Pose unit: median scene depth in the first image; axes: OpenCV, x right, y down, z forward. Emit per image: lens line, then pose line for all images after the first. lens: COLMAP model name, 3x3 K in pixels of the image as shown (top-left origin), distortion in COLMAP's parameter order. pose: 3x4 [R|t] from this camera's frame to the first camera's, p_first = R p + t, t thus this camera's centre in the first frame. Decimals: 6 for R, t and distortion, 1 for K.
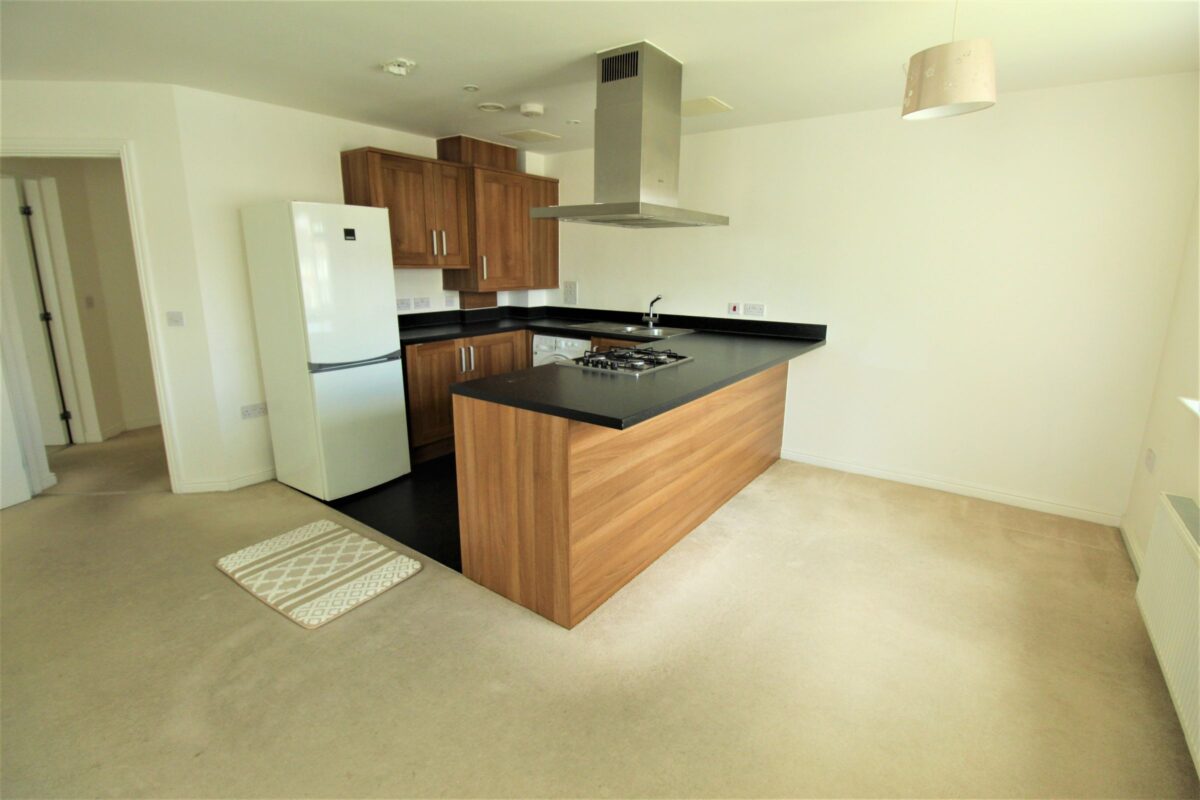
lens RADIAL K [[564.5, 0, 601.4], [0, 564.5, 387.0], [0, 0, 1]] dist [-0.000703, -0.015304]
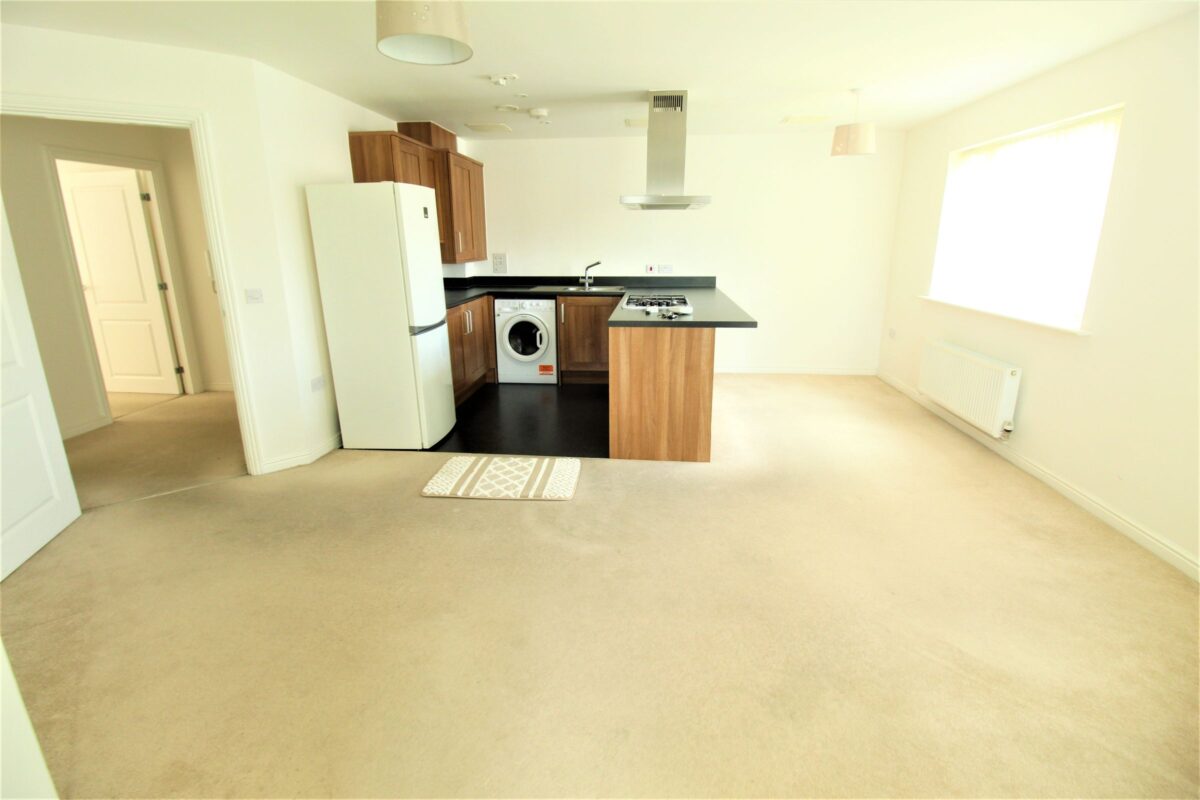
lens RADIAL K [[582.2, 0, 600.0], [0, 582.2, 400.0], [0, 0, 1]] dist [-0.033150, -0.000542]
pose [[0.852250, -0.149509, 0.501315, -0.807704], [0.122684, 0.988687, 0.086294, 0.049483], [-0.508546, -0.012040, 0.860951, -0.199019]]
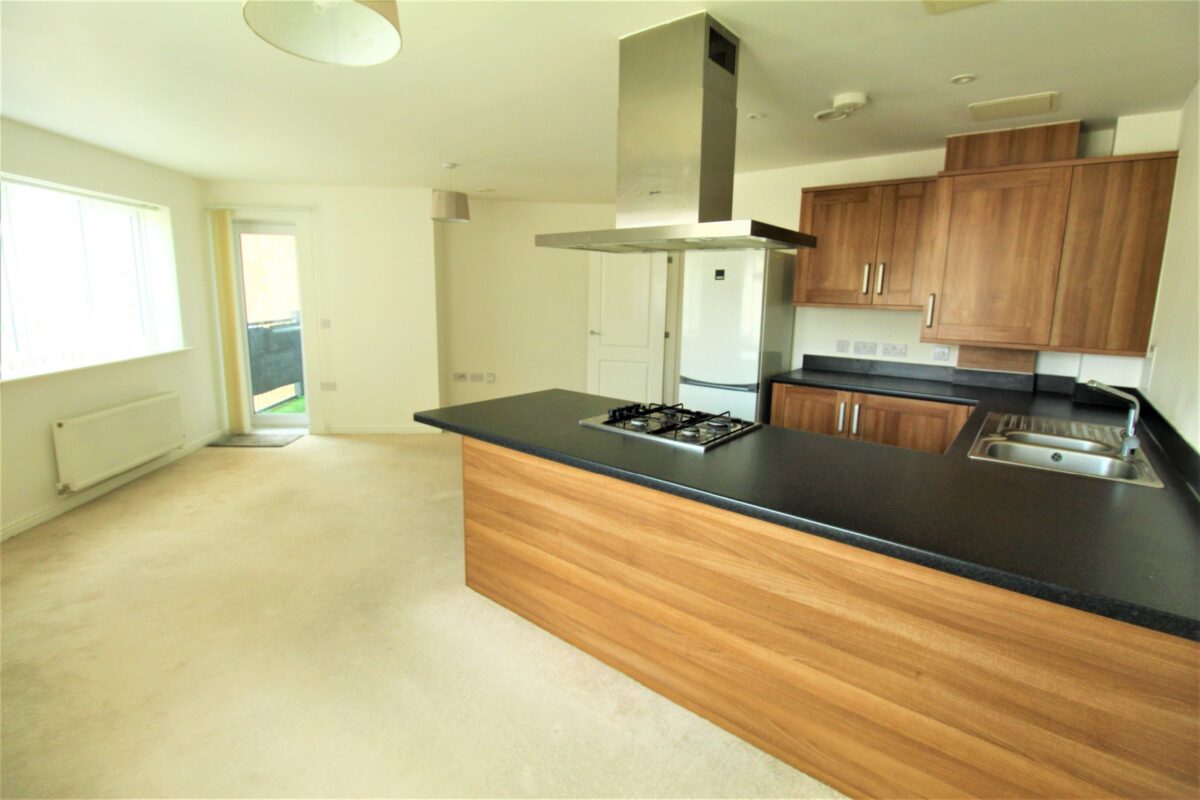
lens RADIAL K [[564.5, 0, 601.4], [0, 564.5, 387.0], [0, 0, 1]] dist [-0.000703, -0.015304]
pose [[-0.067864, 0.160155, -0.984756, 0.737091], [-0.235484, 0.956573, 0.171800, -0.186812], [0.969506, 0.243553, -0.027203, 0.830636]]
